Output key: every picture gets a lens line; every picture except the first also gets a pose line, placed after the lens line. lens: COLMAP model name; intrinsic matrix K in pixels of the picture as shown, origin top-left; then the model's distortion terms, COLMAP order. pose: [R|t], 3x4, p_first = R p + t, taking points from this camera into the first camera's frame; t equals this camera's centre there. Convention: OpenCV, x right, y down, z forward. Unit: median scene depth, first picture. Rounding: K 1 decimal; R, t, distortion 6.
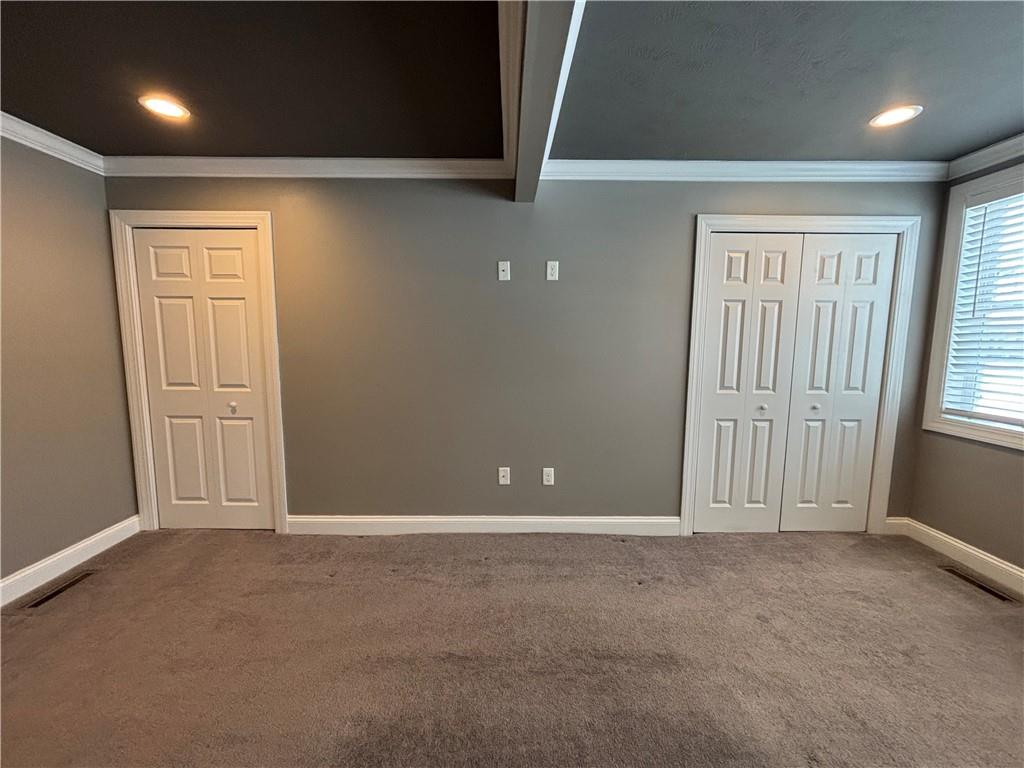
lens RADIAL K [[406.2, 0, 516.9], [0, 406.2, 388.8], [0, 0, 1]] dist [0.003788, 0.000222]
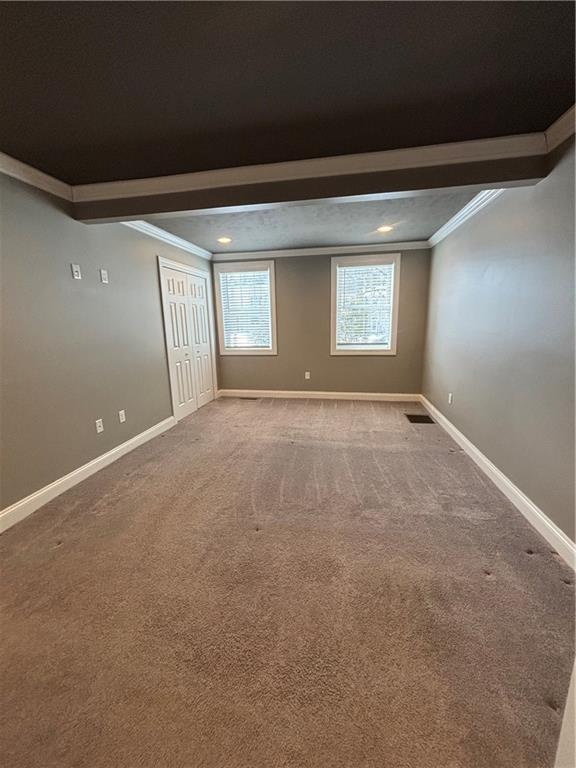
lens RADIAL K [[304.6, 0, 293.1], [0, 304.6, 385.3], [0, 0, 1]] dist [0.003788, 0.000222]
pose [[0.180258, -0.217857, 0.959190, -0.932215], [0.125349, 0.972301, 0.197278, -0.043609], [-0.975600, 0.084672, 0.202573, 0.148644]]
